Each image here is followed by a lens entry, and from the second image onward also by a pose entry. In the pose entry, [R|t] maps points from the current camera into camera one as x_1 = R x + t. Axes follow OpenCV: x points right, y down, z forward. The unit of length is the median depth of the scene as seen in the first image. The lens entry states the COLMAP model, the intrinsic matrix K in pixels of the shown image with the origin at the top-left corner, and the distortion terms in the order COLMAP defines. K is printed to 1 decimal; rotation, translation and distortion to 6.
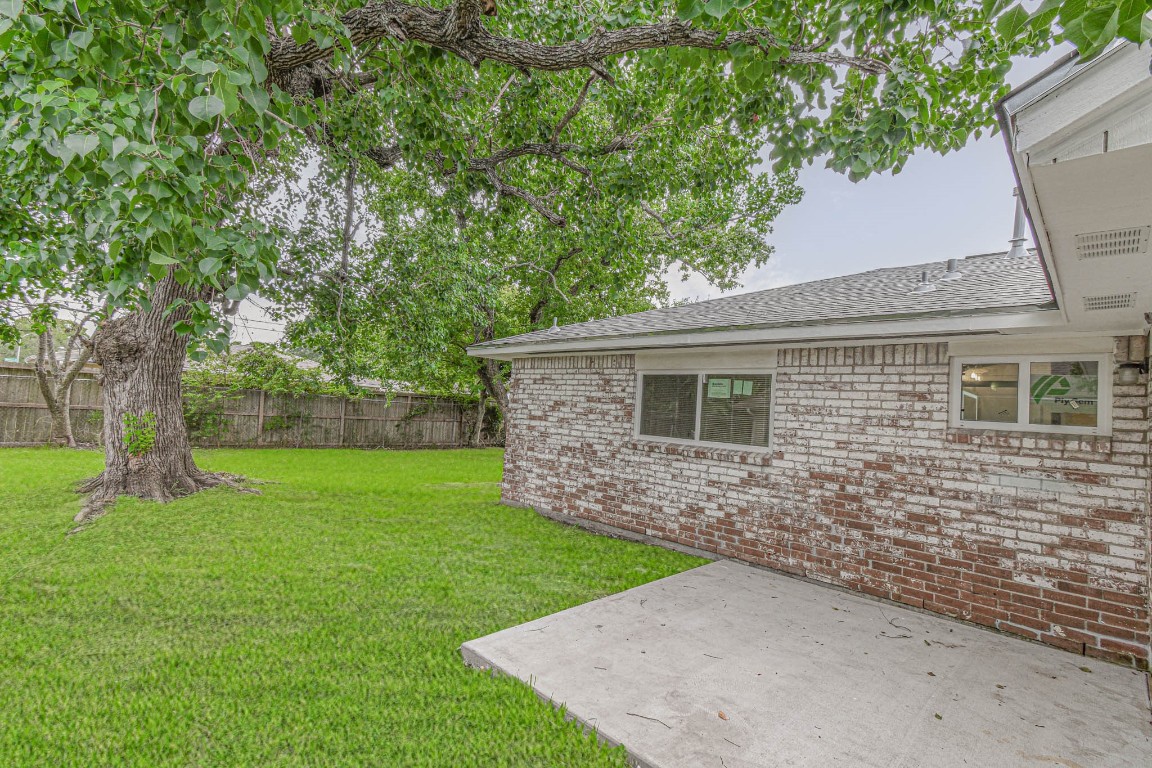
lens RADIAL K [[517.5, 0, 573.0], [0, 517.5, 382.1], [0, 0, 1]] dist [0.025518, -0.022096]
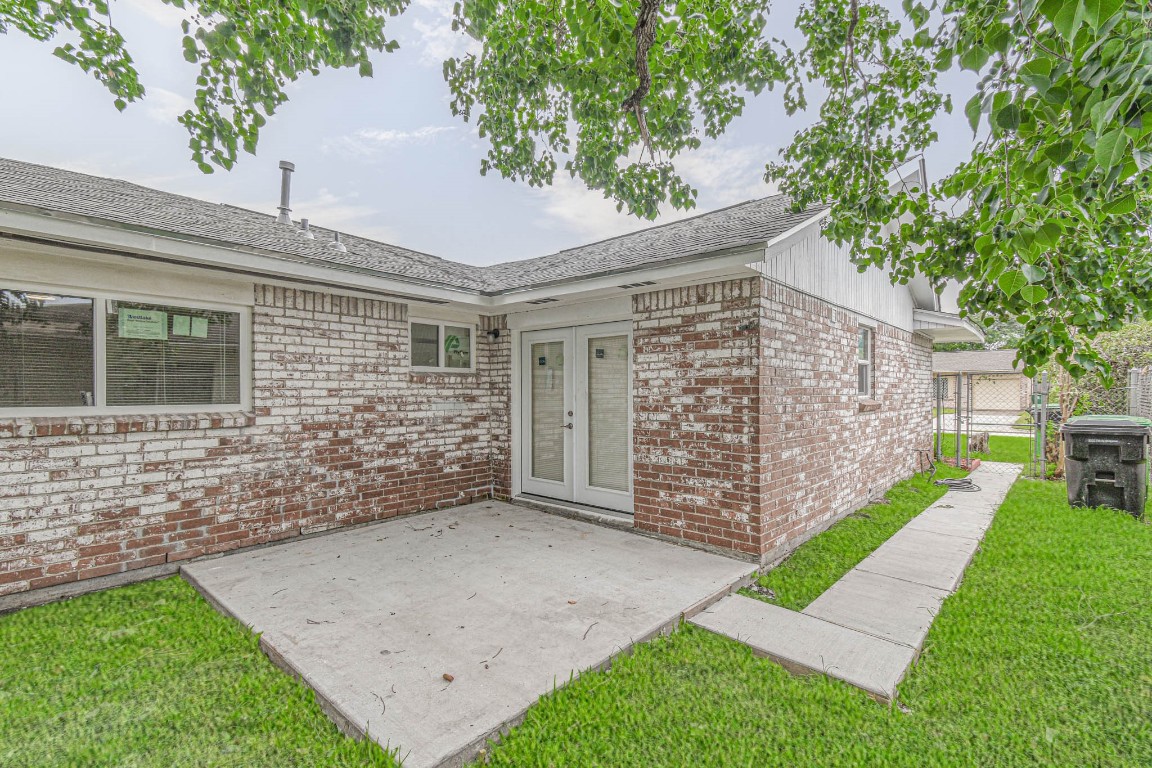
lens RADIAL K [[517.5, 0, 573.0], [0, 517.5, 382.1], [0, 0, 1]] dist [0.025518, -0.022096]
pose [[-0.075716, -0.054823, 0.995621, -0.550920], [-0.063910, 0.996701, 0.050023, 0.021678], [-0.995079, -0.059843, -0.078970, 0.649777]]
